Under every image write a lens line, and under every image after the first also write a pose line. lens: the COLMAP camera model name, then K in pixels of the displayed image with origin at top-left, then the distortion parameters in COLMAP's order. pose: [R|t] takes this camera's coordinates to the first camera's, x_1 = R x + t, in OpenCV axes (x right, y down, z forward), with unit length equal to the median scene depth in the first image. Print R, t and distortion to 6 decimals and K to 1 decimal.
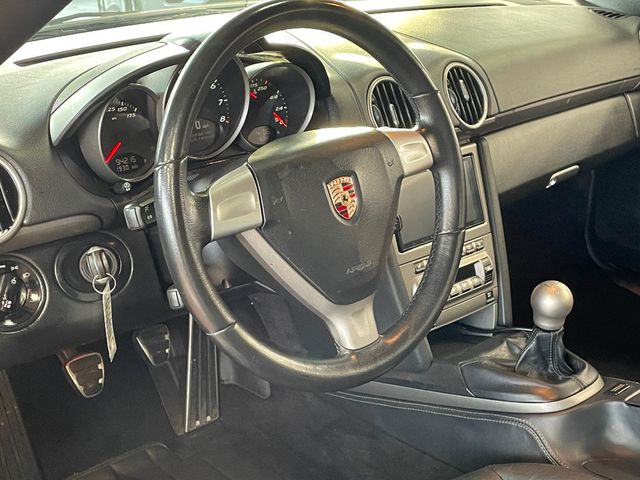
lens RADIAL K [[911.9, 0, 320.0], [0, 911.9, 240.0], [0, 0, 1]] dist [0.116128, 0.012335]
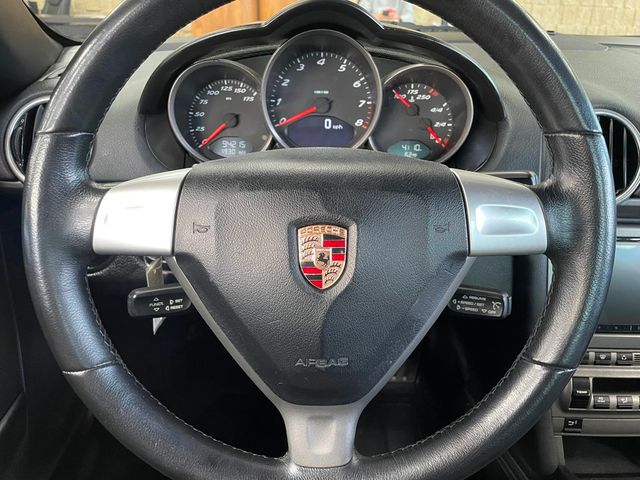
lens RADIAL K [[497.0, 0, 320.0], [0, 497.0, 240.0], [0, 0, 1]] dist [0.042582, -0.000725]
pose [[0.743446, 0.309941, -0.592642, 0.219303], [-0.257367, 0.950478, 0.174225, -0.112635], [0.617293, 0.023000, 0.786397, 0.681591]]
